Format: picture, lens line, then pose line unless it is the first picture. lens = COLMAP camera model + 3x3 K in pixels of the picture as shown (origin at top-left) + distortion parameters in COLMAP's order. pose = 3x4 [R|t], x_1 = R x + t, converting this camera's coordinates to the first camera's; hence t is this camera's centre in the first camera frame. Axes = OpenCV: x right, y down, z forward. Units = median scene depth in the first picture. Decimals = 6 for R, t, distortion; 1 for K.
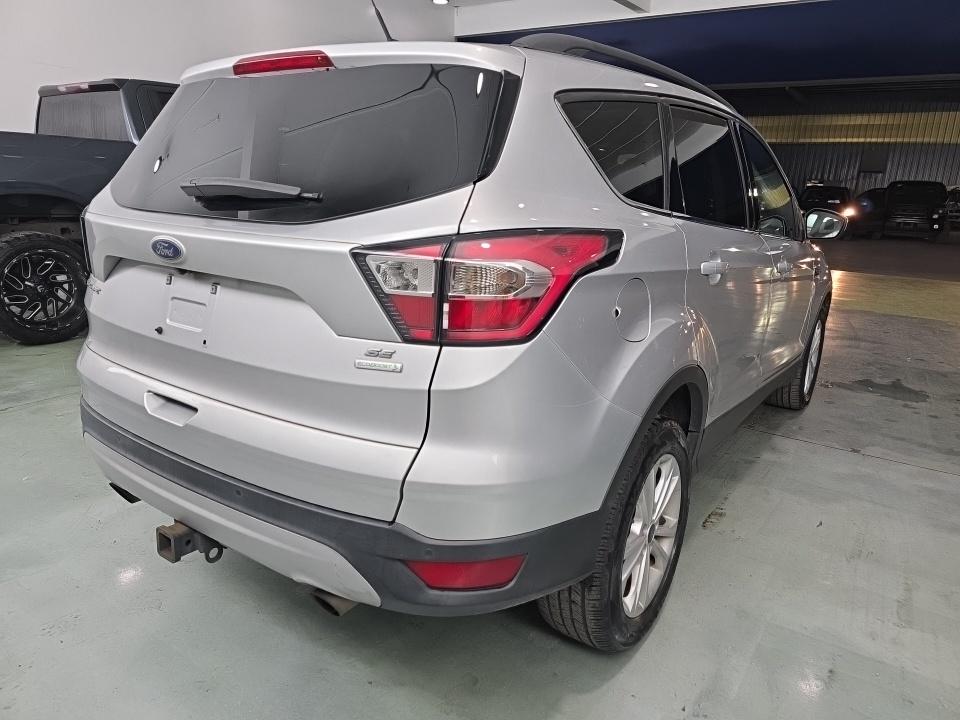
lens RADIAL K [[647.7, 0, 480.0], [0, 647.7, 360.0], [0, 0, 1]] dist [0.021182, -0.000081]
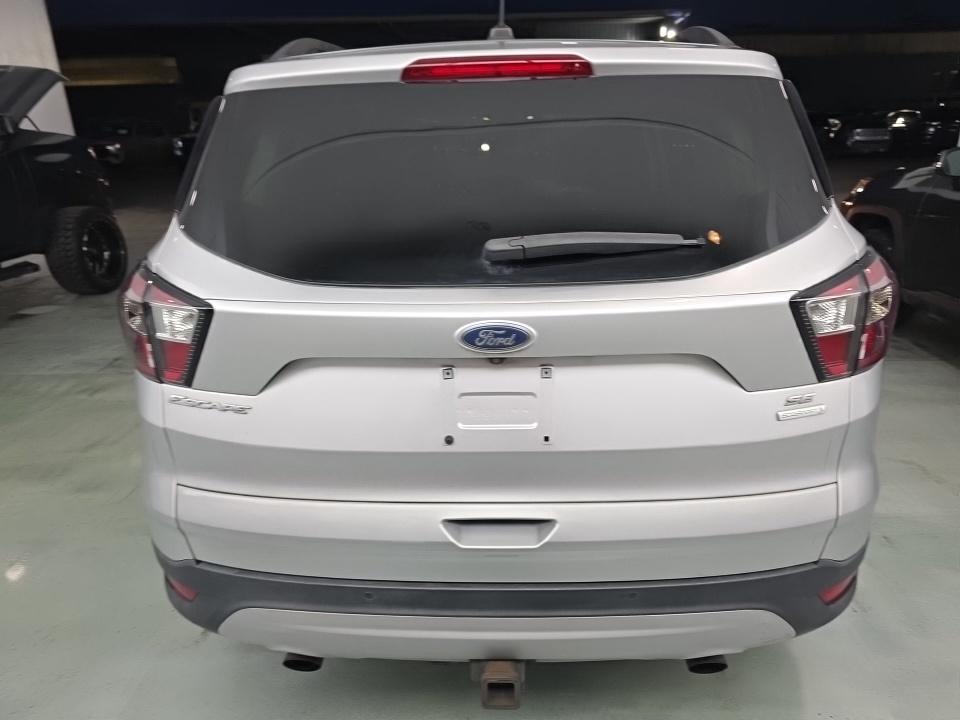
lens RADIAL K [[647.7, 0, 480.0], [0, 647.7, 360.0], [0, 0, 1]] dist [0.021182, -0.000081]
pose [[0.848926, -0.240741, 0.470498, -0.853615], [0.196877, 0.970207, 0.141202, -0.253291], [-0.490474, -0.027240, 0.871030, 0.352975]]
